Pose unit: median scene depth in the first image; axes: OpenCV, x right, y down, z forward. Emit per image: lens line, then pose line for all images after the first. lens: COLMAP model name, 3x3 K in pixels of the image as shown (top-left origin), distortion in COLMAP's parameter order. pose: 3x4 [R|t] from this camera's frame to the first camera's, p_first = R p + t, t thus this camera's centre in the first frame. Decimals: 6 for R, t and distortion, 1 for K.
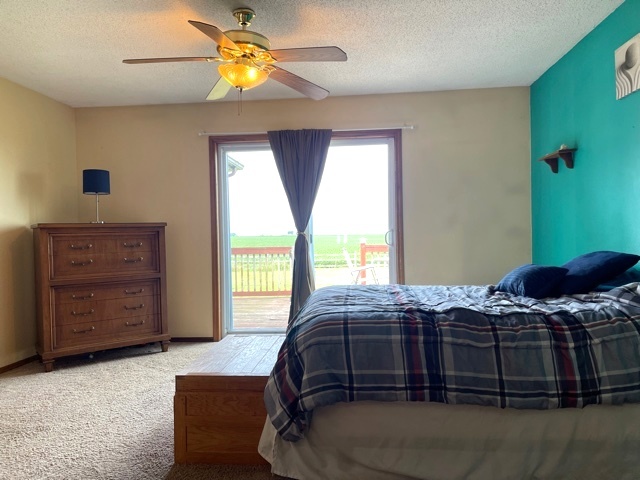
lens RADIAL K [[473.8, 0, 319.0], [0, 473.8, 238.1], [0, 0, 1]] dist [0.012891, -0.019384]
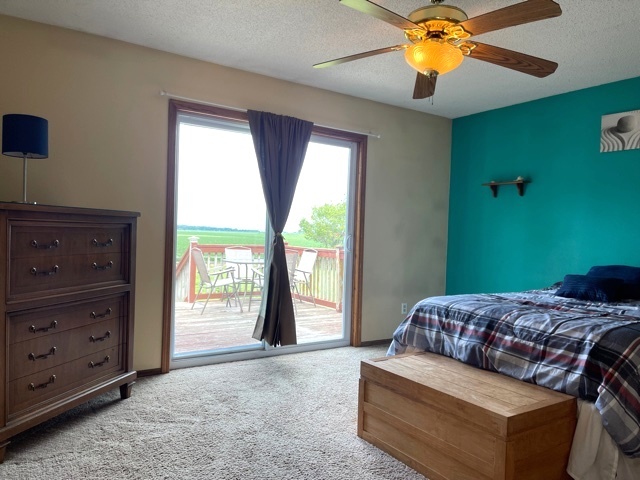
lens RADIAL K [[473.8, 0, 320.1], [0, 473.8, 241.7], [0, 0, 1]] dist [0.012891, -0.019384]
pose [[0.781318, 0.036443, 0.623068, -0.545420], [-0.043752, 0.999036, -0.003569, 0.002076], [-0.622597, -0.024472, 0.782160, 0.283735]]
